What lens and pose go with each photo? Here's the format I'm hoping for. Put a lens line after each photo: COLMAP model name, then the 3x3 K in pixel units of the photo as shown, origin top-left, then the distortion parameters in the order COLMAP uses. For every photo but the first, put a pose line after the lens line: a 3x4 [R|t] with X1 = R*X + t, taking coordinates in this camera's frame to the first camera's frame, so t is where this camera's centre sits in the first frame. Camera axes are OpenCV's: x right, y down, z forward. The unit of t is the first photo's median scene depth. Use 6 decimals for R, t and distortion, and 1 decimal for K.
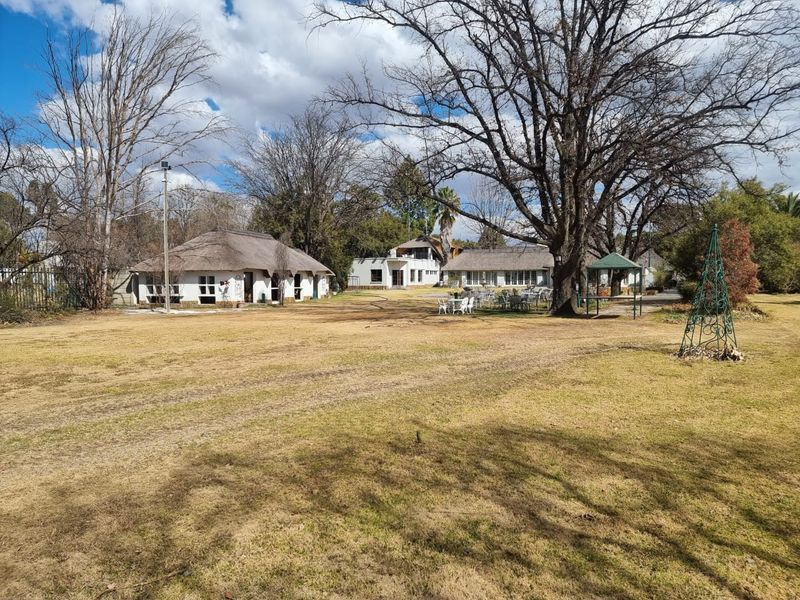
lens RADIAL K [[533.5, 0, 396.5], [0, 533.5, 299.0], [0, 0, 1]] dist [0.040795, -0.042303]
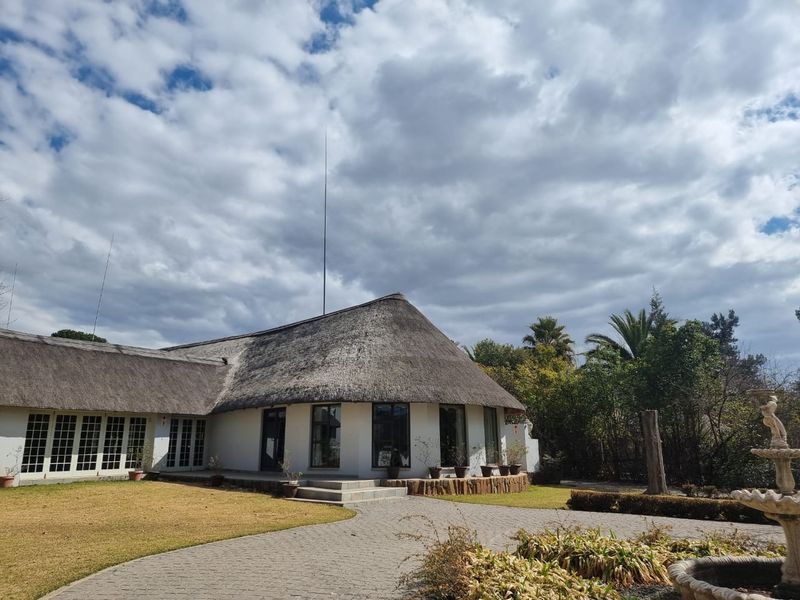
lens RADIAL K [[573.4, 0, 394.6], [0, 573.4, 314.0], [0, 0, 1]] dist [0.117763, -0.076587]
pose [[0.387054, 0.211952, 0.897366, 0.022112], [0.022549, 0.970755, -0.239012, -0.029475], [-0.921781, 0.112745, 0.370955, 0.782327]]
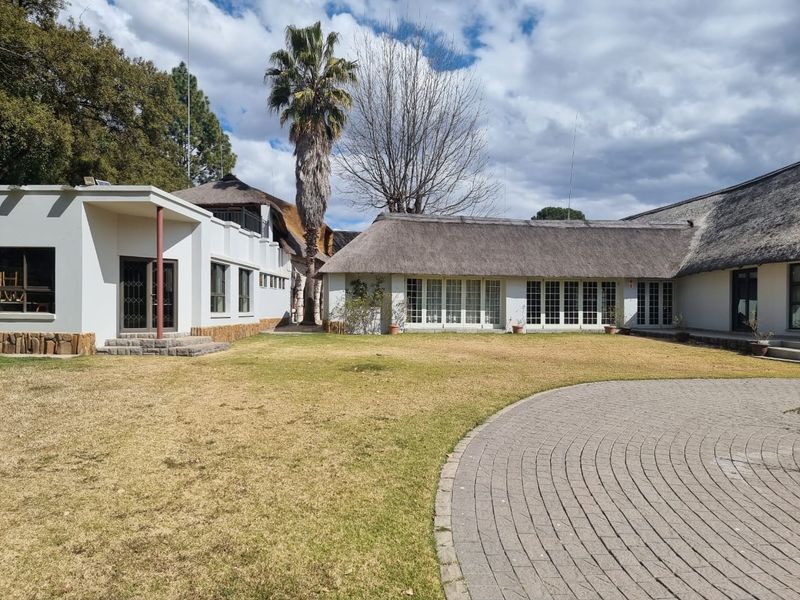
lens RADIAL K [[573.4, 0, 394.6], [0, 573.4, 314.0], [0, 0, 1]] dist [0.117763, -0.076587]
pose [[0.922650, 0.005818, 0.385594, 0.002724], [0.001988, 0.999801, -0.019843, -0.027125], [-0.385633, 0.019074, 0.922455, 0.751636]]
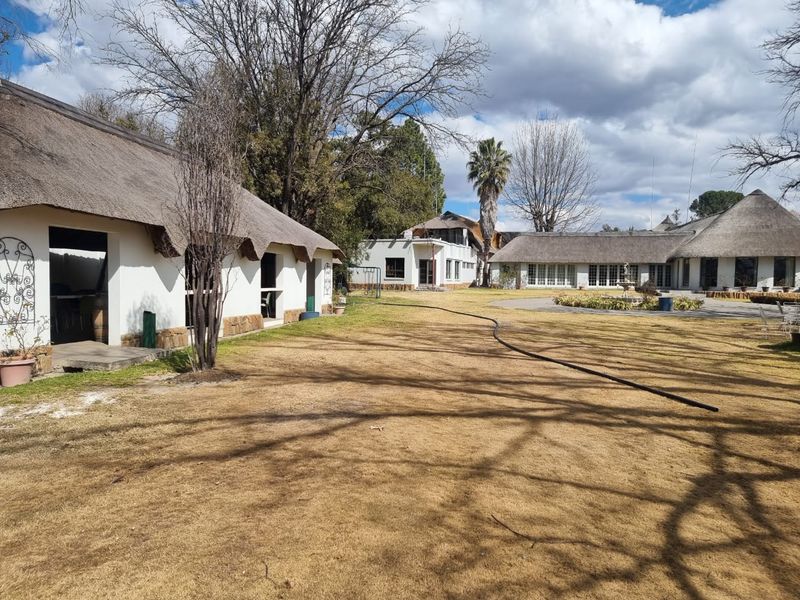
lens RADIAL K [[533.5, 0, 396.5], [0, 533.5, 299.0], [0, 0, 1]] dist [0.040795, -0.042303]
pose [[0.997971, 0.013645, 0.062188, -0.073168], [-0.013972, 0.999891, 0.004815, -0.010572], [-0.062116, -0.005674, 0.998053, 0.380194]]
